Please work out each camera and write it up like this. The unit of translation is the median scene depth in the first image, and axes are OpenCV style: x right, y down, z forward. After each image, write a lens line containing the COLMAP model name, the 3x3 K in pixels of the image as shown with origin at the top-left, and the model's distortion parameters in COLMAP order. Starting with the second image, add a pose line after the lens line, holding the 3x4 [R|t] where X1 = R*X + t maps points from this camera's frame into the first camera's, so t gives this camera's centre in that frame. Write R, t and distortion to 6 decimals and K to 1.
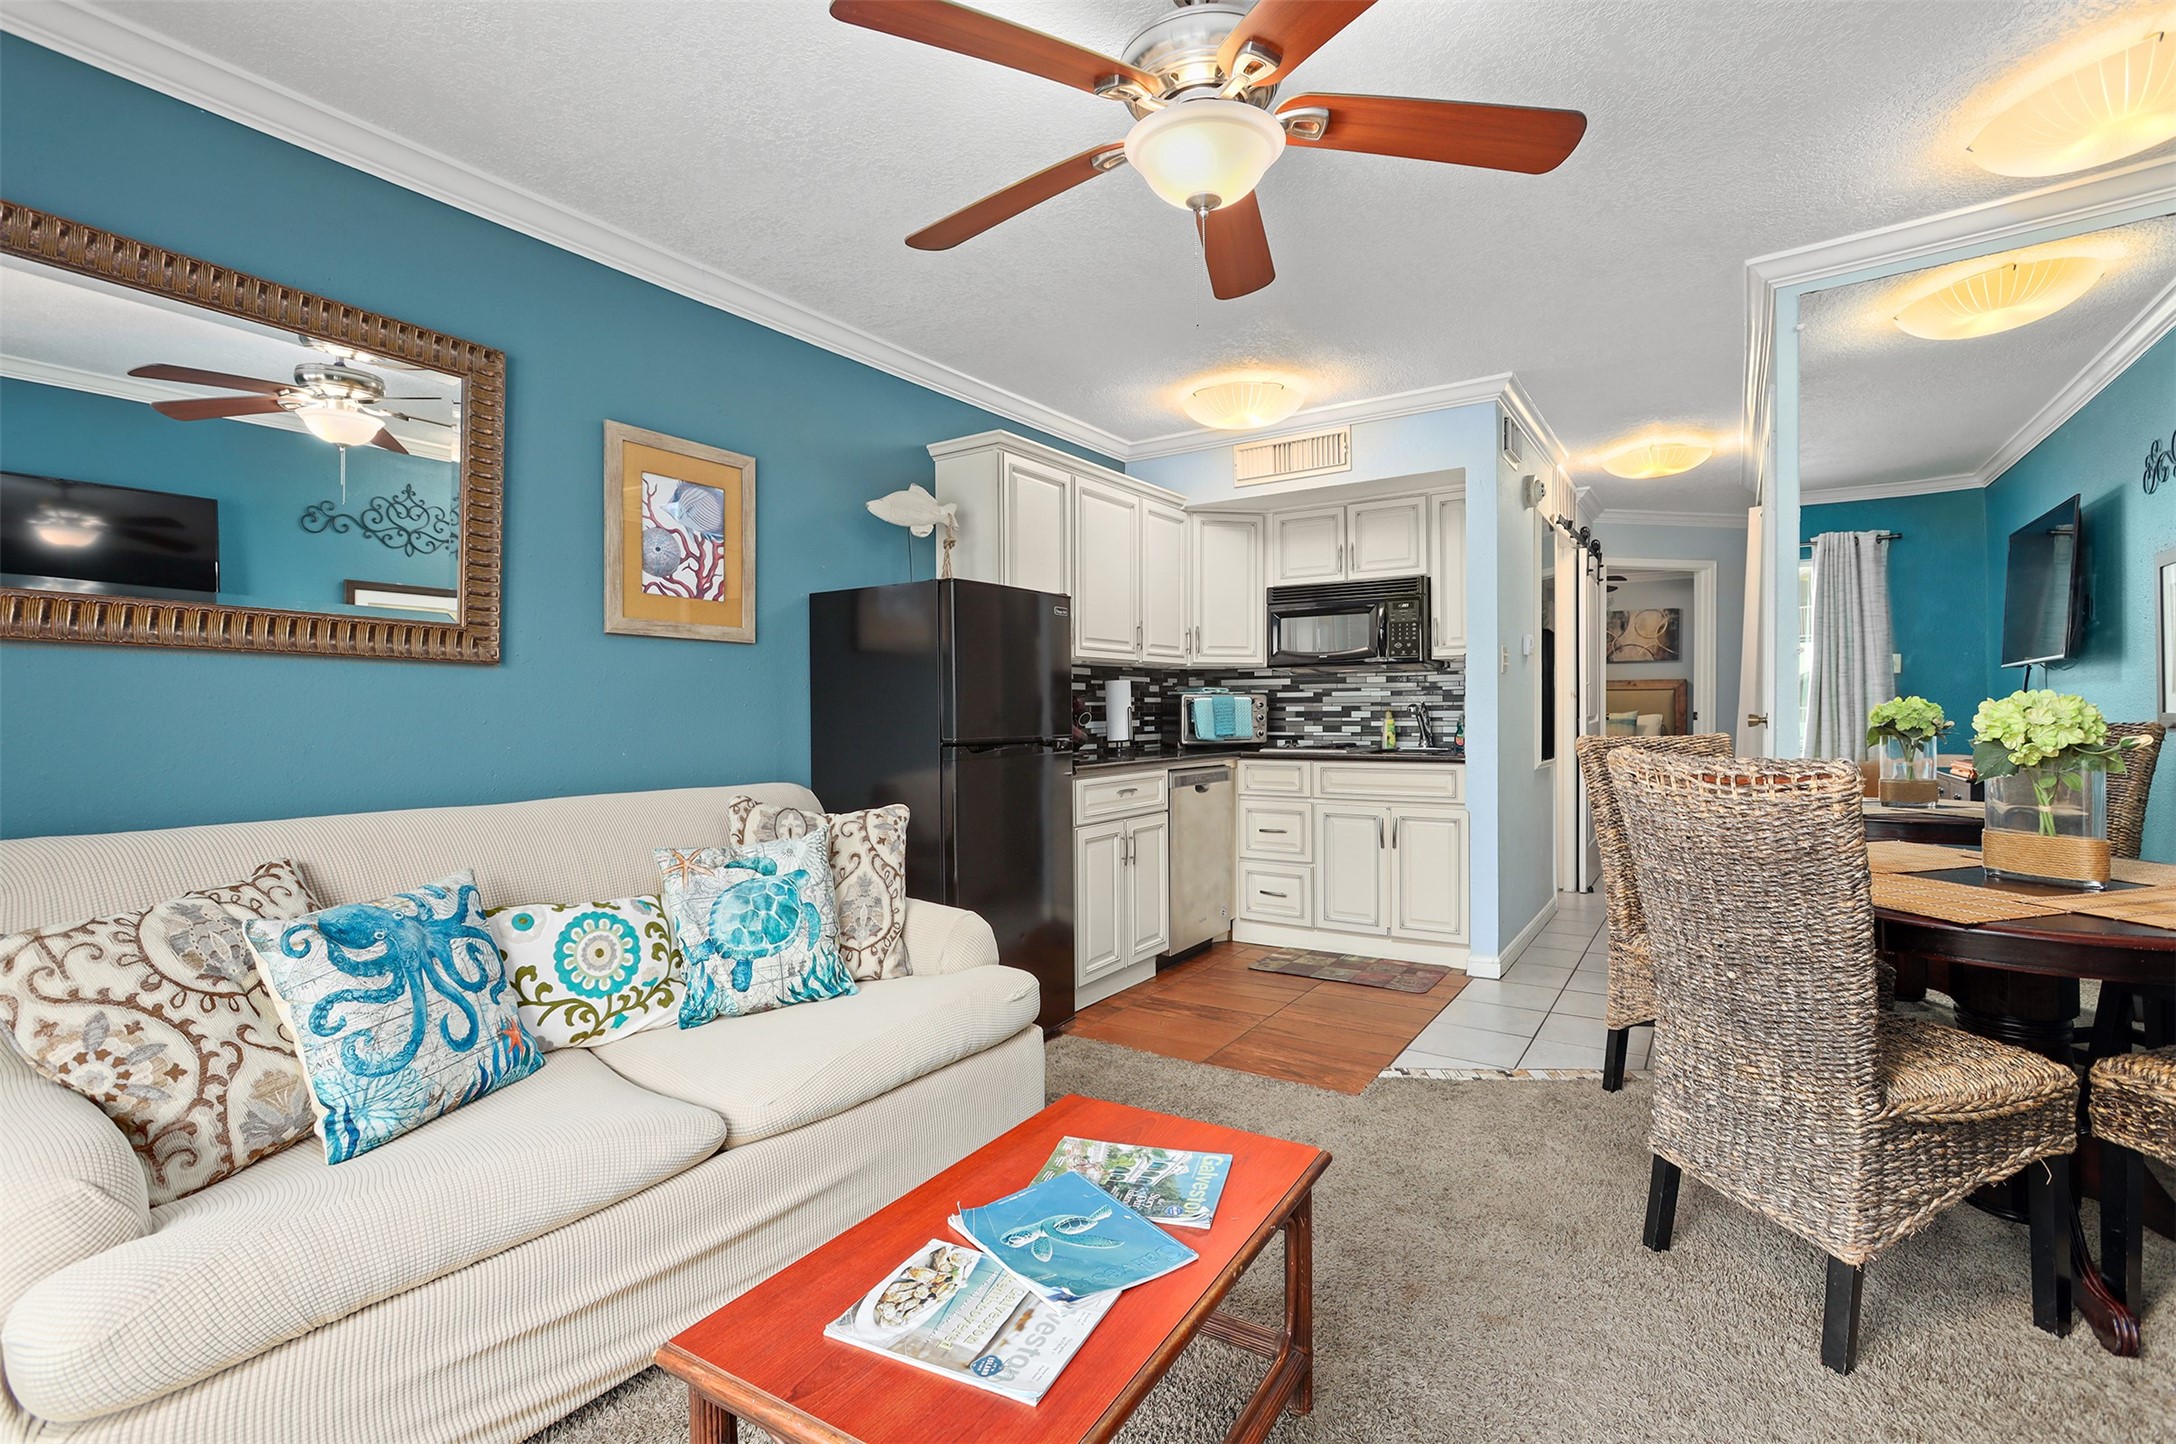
lens RADIAL K [[1035.1, 0, 1038.7], [0, 1035.1, 713.0], [0, 0, 1]] dist [0.014844, -0.001834]
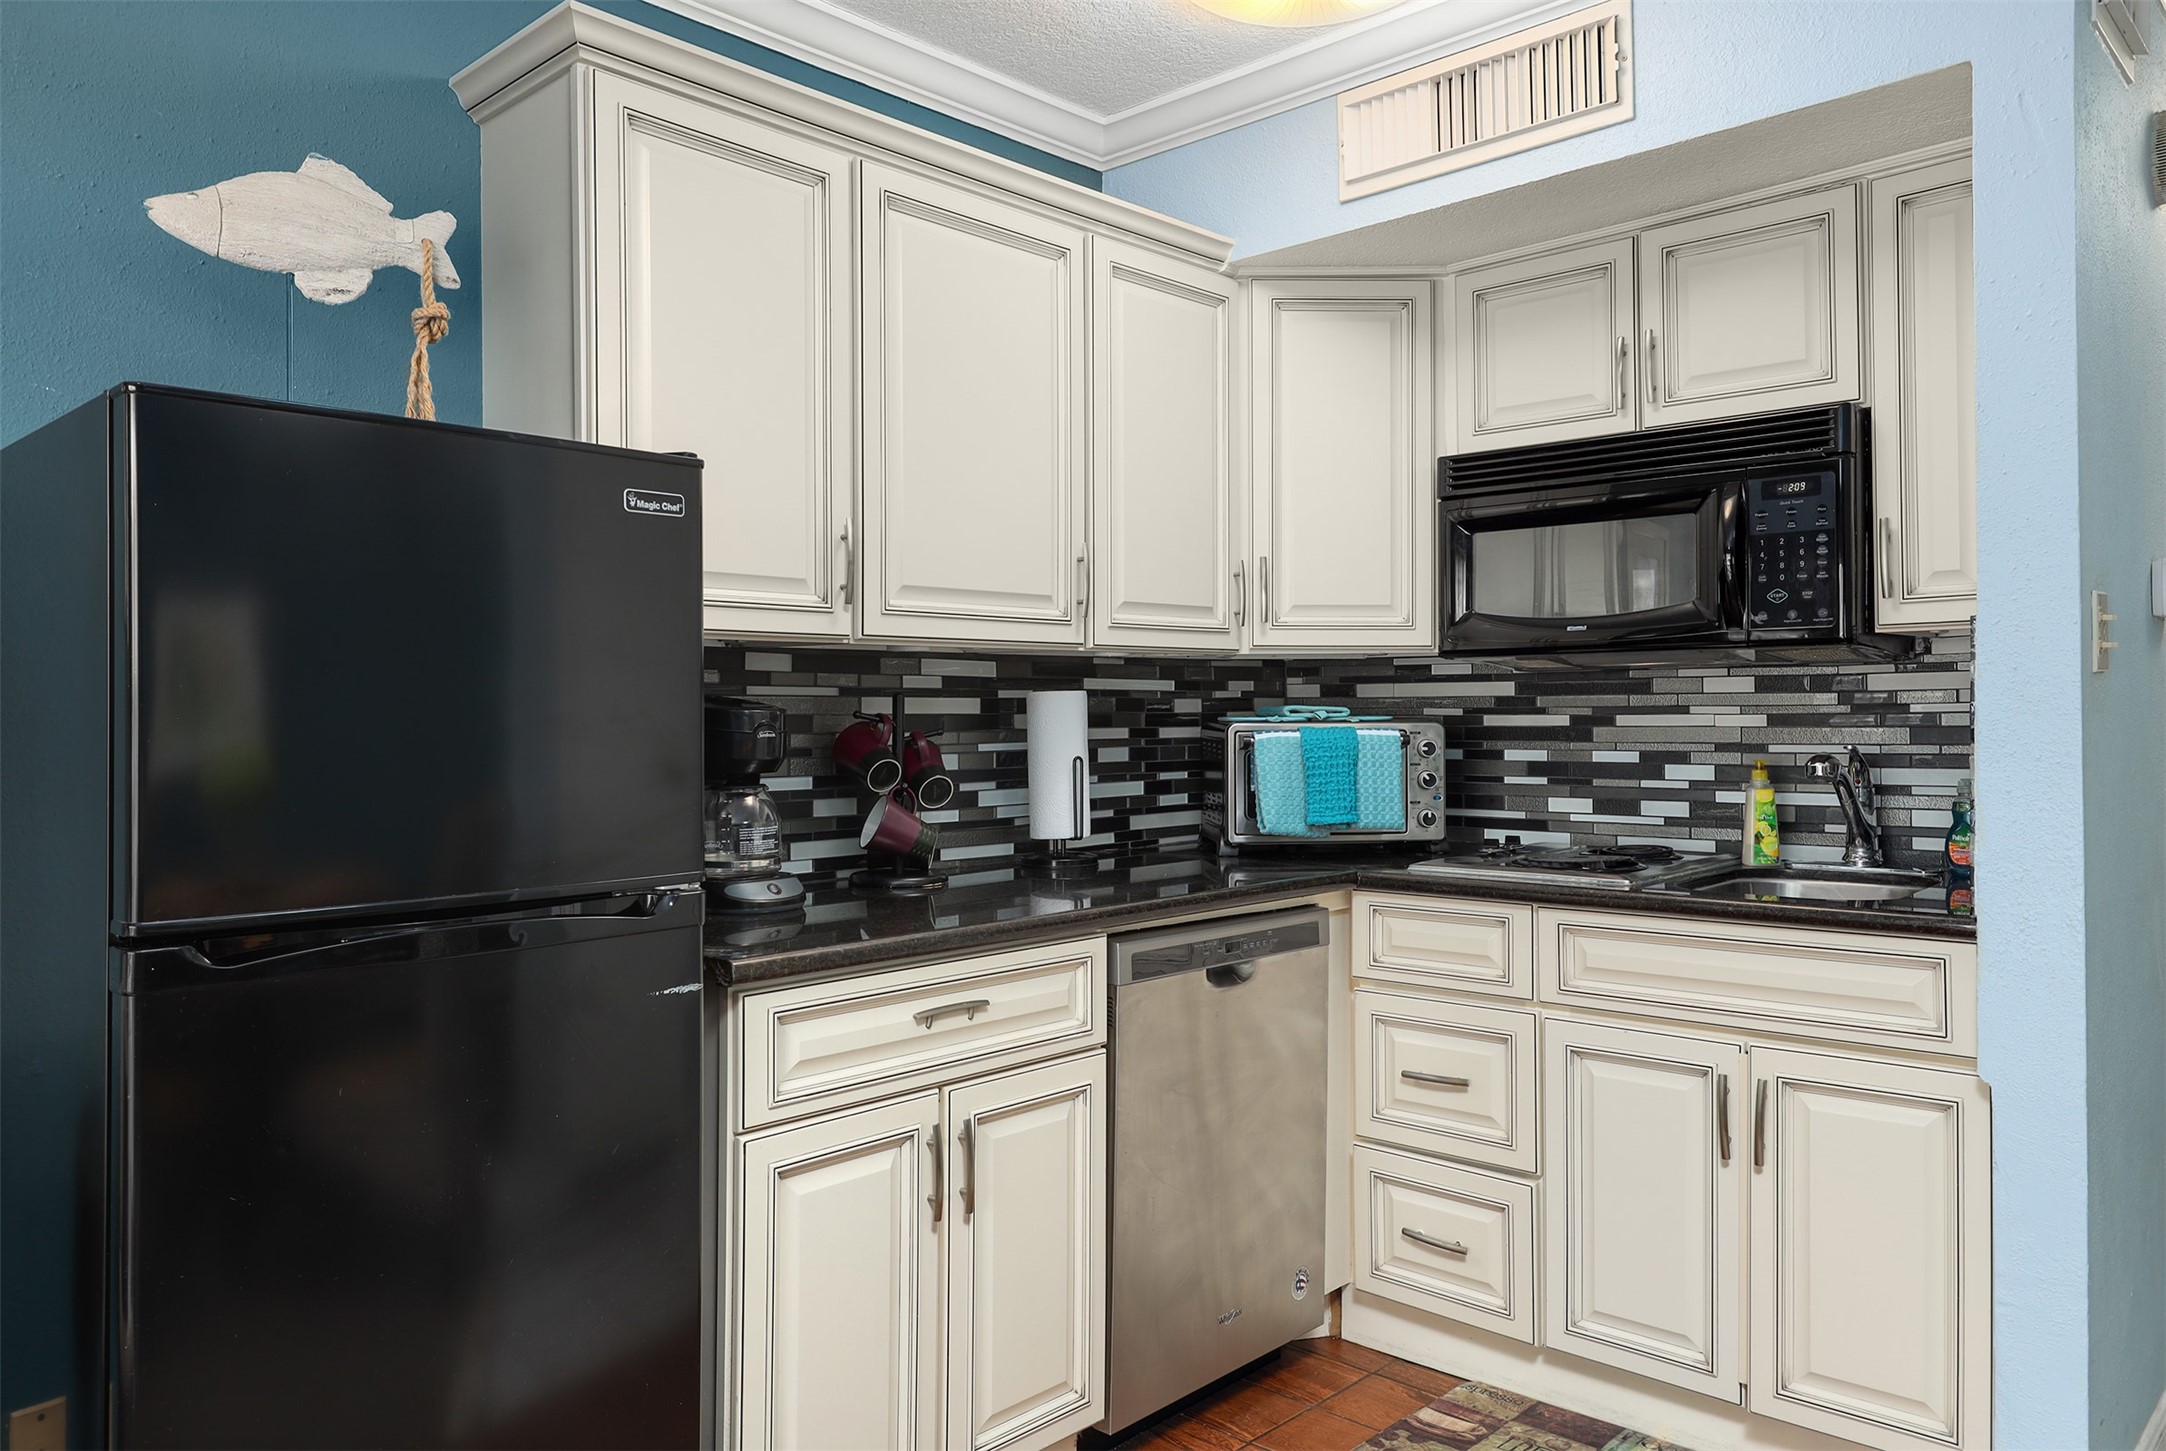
lens RADIAL K [[1497.1, 0, 1053.9], [0, 1497.1, 704.3], [0, 0, 1]] dist [0.007893, 0.003060]
pose [[0.987151, 0.000336, -0.159793, 0.208735], [-0.001275, 0.999982, -0.005777, -0.027281], [0.159788, 0.005907, 0.987134, 0.506533]]
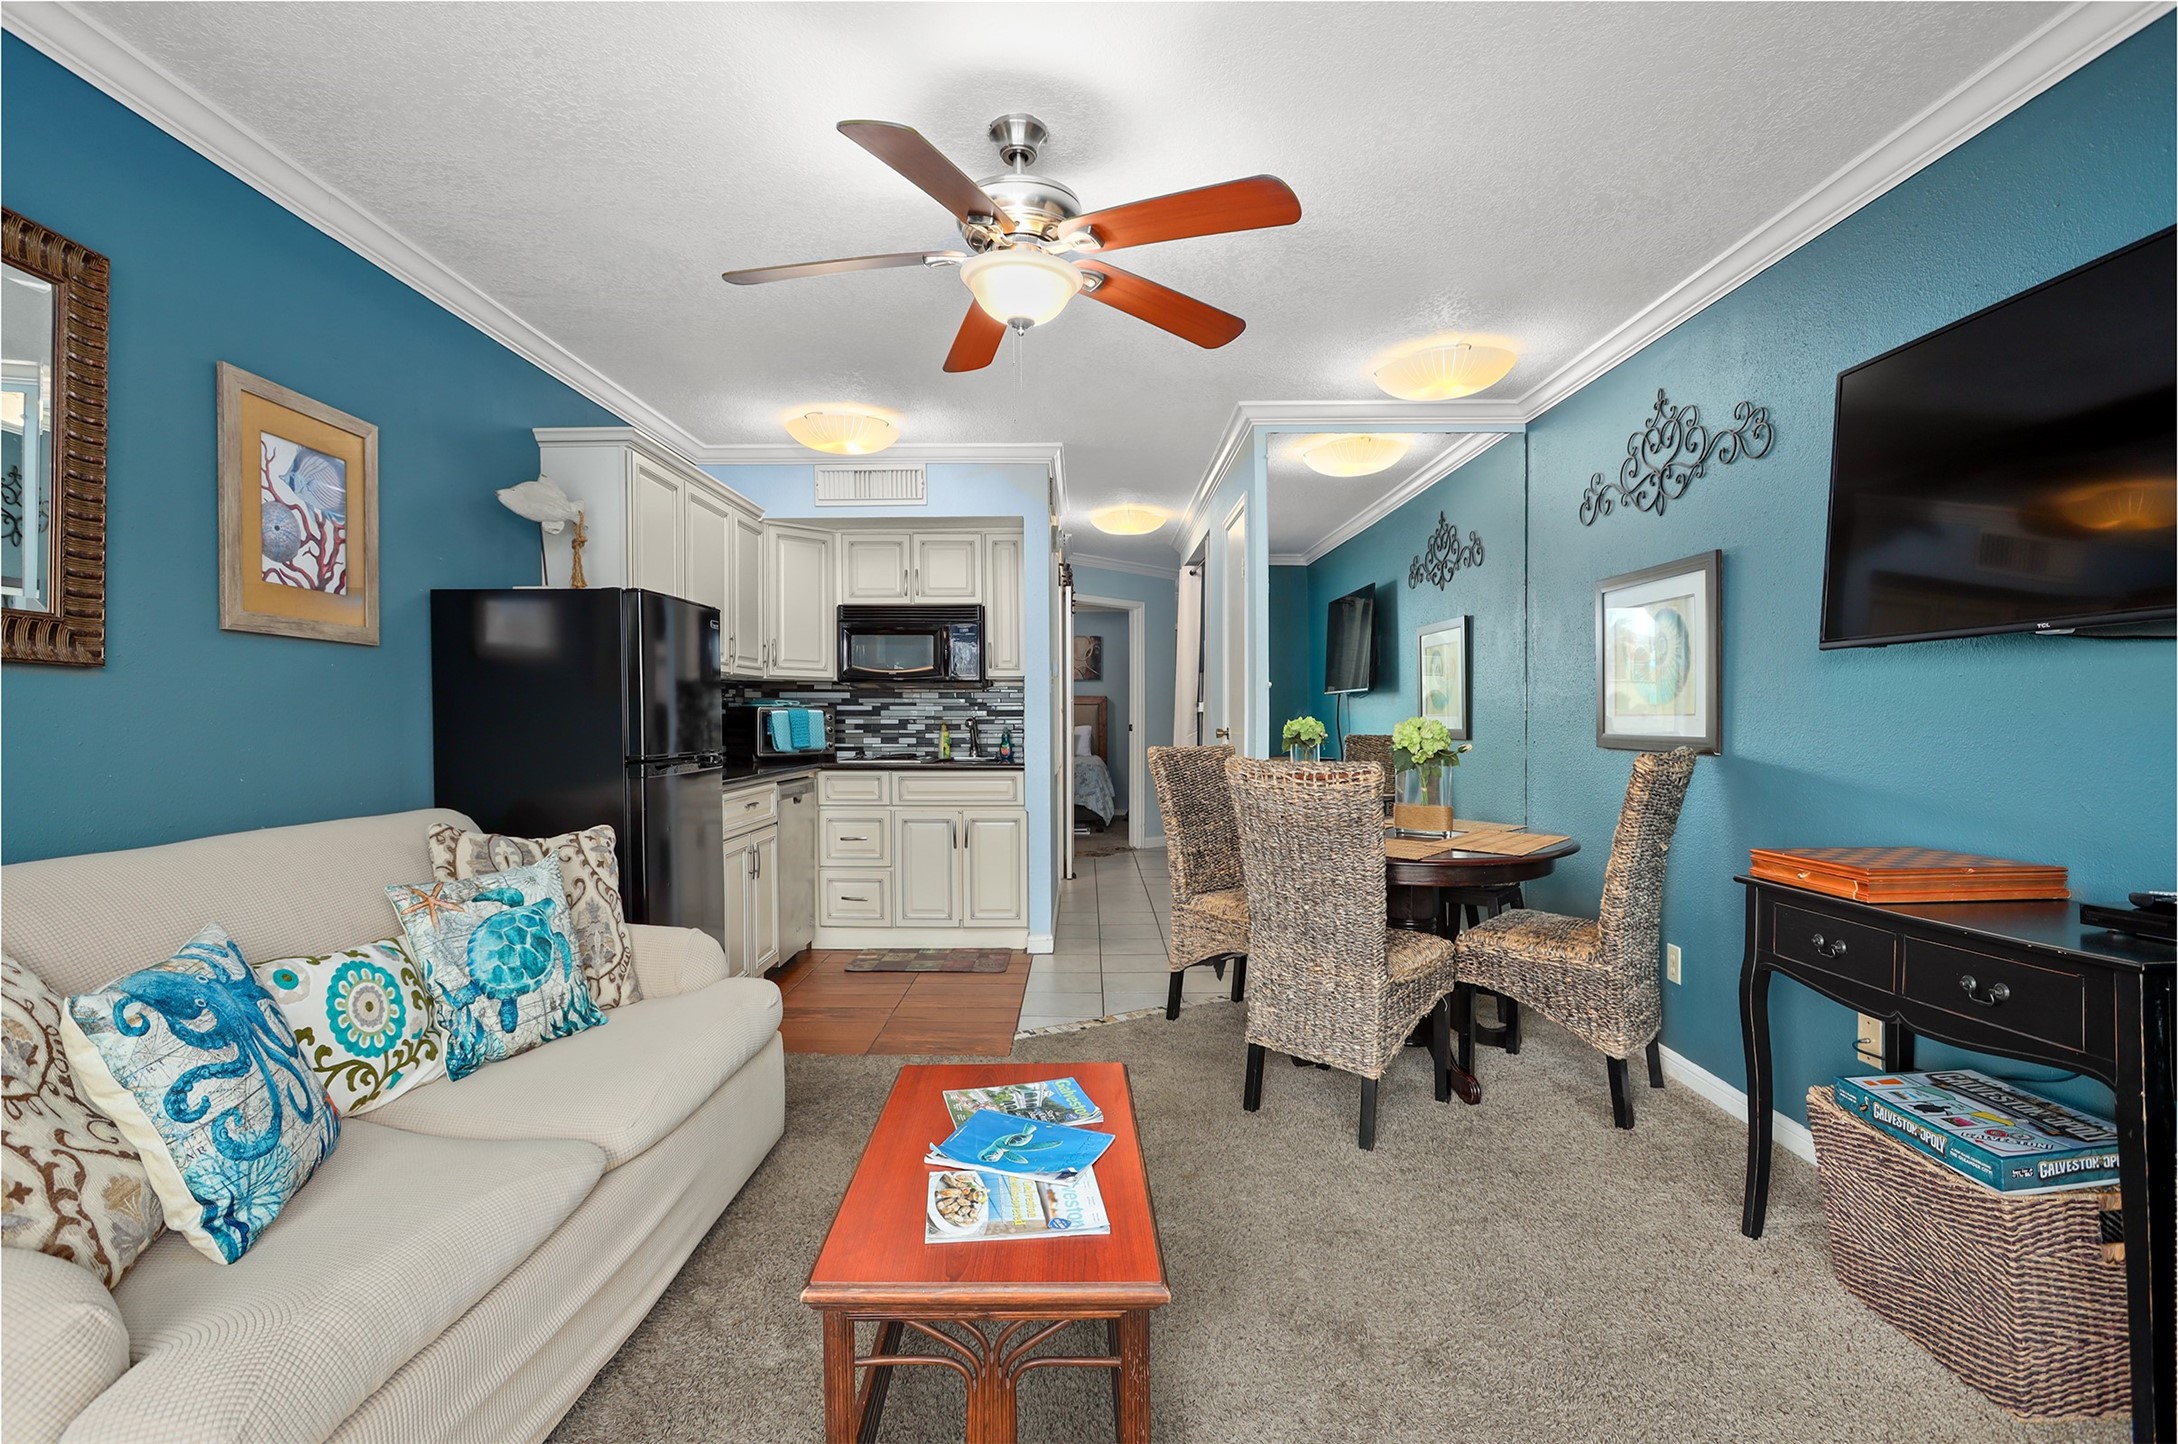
lens RADIAL K [[1103.3, 0, 1077.1], [0, 1103.3, 726.7], [0, 0, 1]] dist [-0.002586, 0.004437]
pose [[0.824729, 0.001168, 0.565527, -0.259398], [-0.004050, 0.999984, 0.003840, -0.005661], [-0.565514, -0.005457, 0.824721, -0.056046]]
